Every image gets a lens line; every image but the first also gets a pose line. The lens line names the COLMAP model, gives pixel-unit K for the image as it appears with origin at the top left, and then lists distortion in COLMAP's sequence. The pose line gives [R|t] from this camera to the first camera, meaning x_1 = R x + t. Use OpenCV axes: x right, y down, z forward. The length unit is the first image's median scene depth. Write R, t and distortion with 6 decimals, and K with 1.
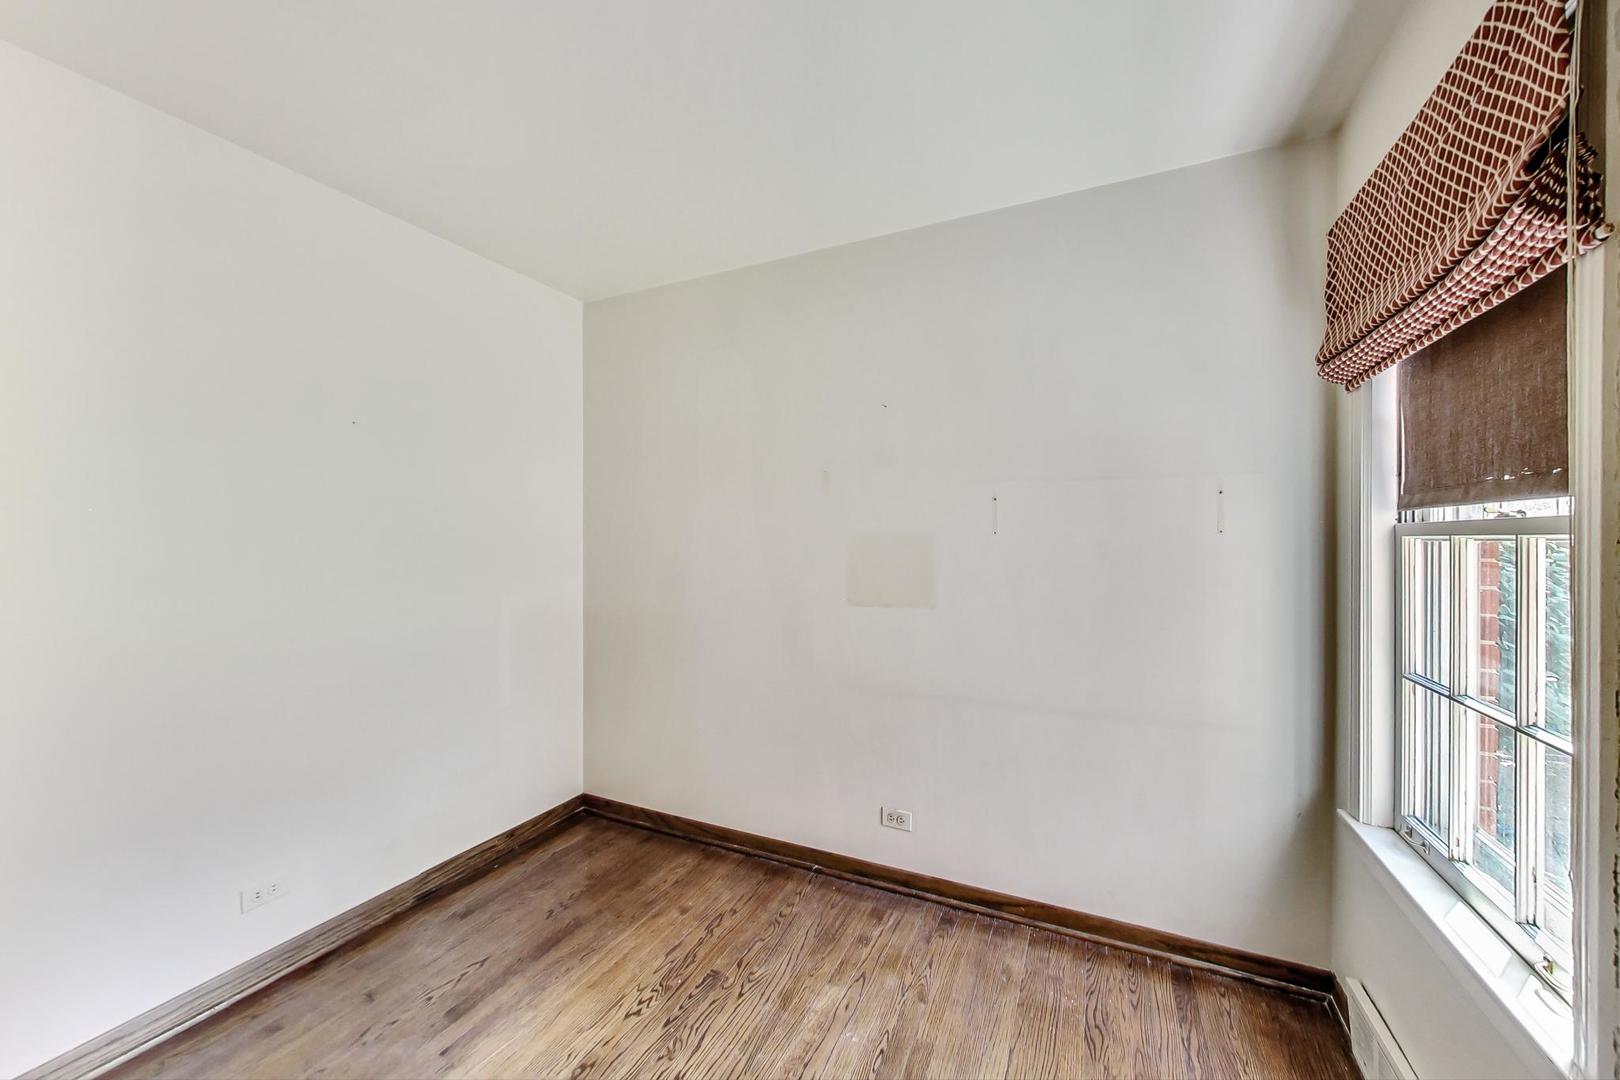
lens RADIAL K [[624.8, 0, 813.8], [0, 624.8, 537.0], [0, 0, 1]] dist [-0.000514, -0.000125]
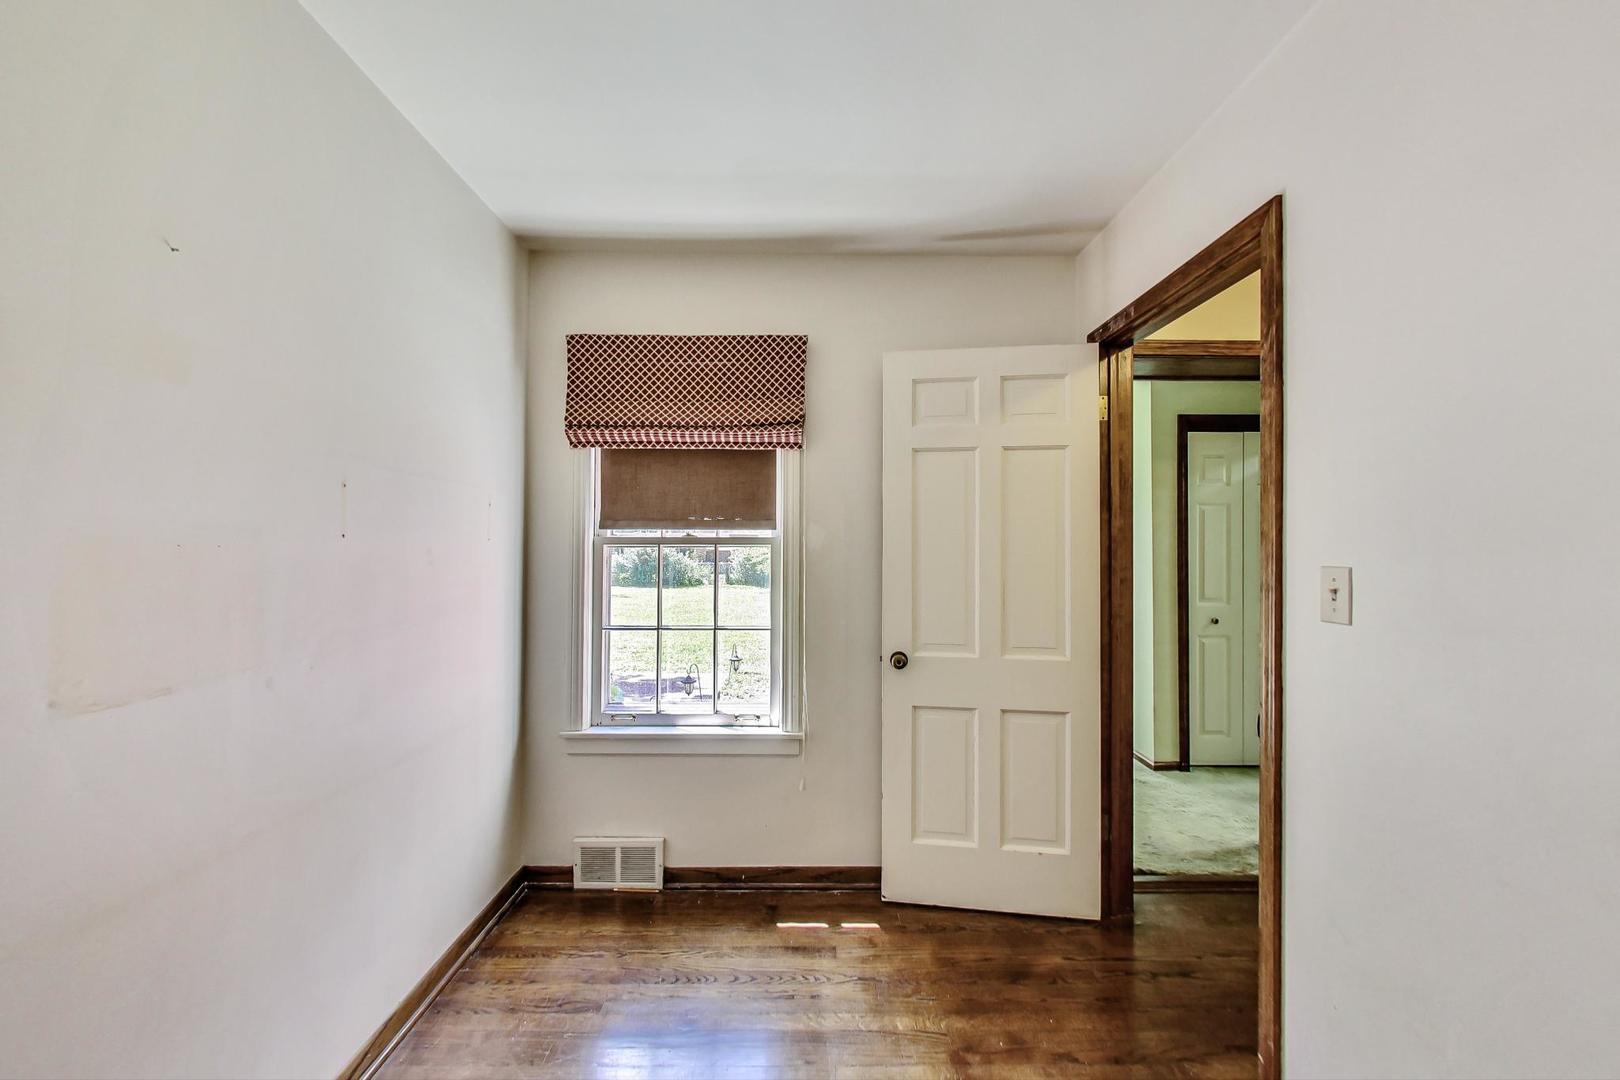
lens RADIAL K [[624.8, 0, 813.8], [0, 624.8, 537.0], [0, 0, 1]] dist [-0.000514, -0.000125]
pose [[-0.443992, 0.004766, 0.896018, -0.648064], [-0.004040, 0.999965, -0.007320, -0.007572], [-0.896022, -0.006870, -0.443957, 1.014520]]
